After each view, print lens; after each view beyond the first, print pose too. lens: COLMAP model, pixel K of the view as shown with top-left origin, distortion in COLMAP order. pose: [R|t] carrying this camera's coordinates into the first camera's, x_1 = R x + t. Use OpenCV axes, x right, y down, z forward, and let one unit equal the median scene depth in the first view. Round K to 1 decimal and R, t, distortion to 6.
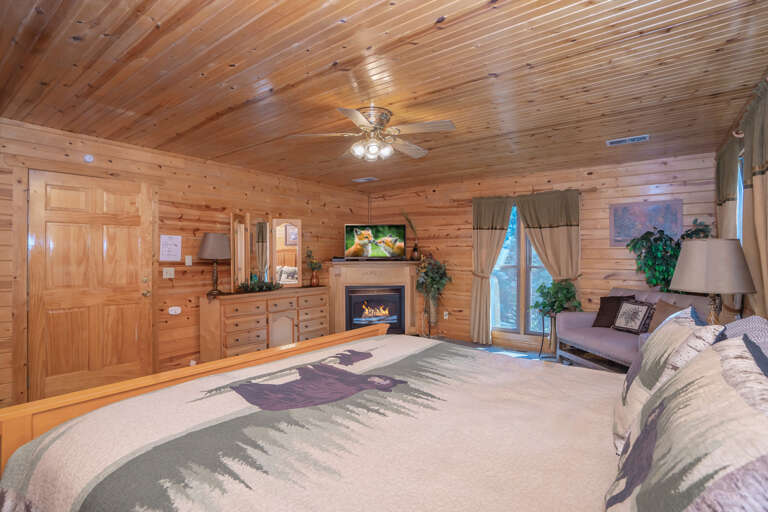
lens RADIAL K [[369.0, 0, 356.7], [0, 369.0, 258.7], [0, 0, 1]] dist [-0.031524, 0.000375]
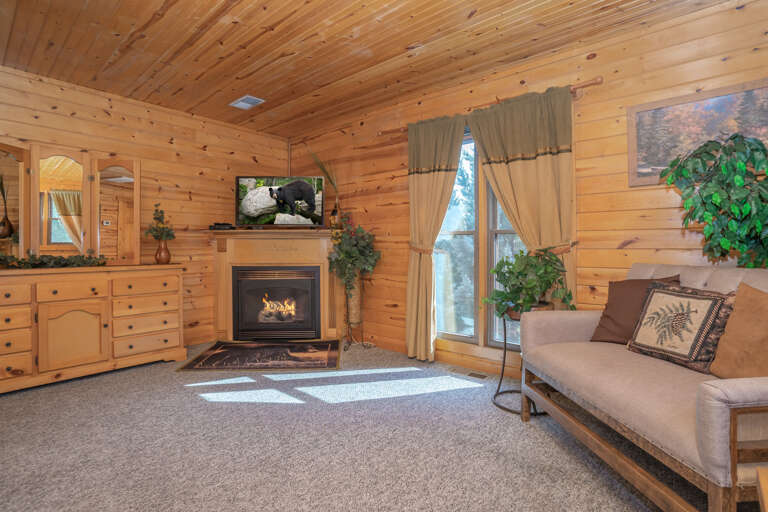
lens RADIAL K [[359.6, 0, 381.1], [0, 359.6, 253.1], [0, 0, 1]] dist [-0.053725, 0.016476]
pose [[0.999379, 0.004571, -0.034952, 0.332175], [-0.004560, 0.999990, 0.000400, 0.060127], [0.034954, -0.000240, 0.999389, 0.446771]]
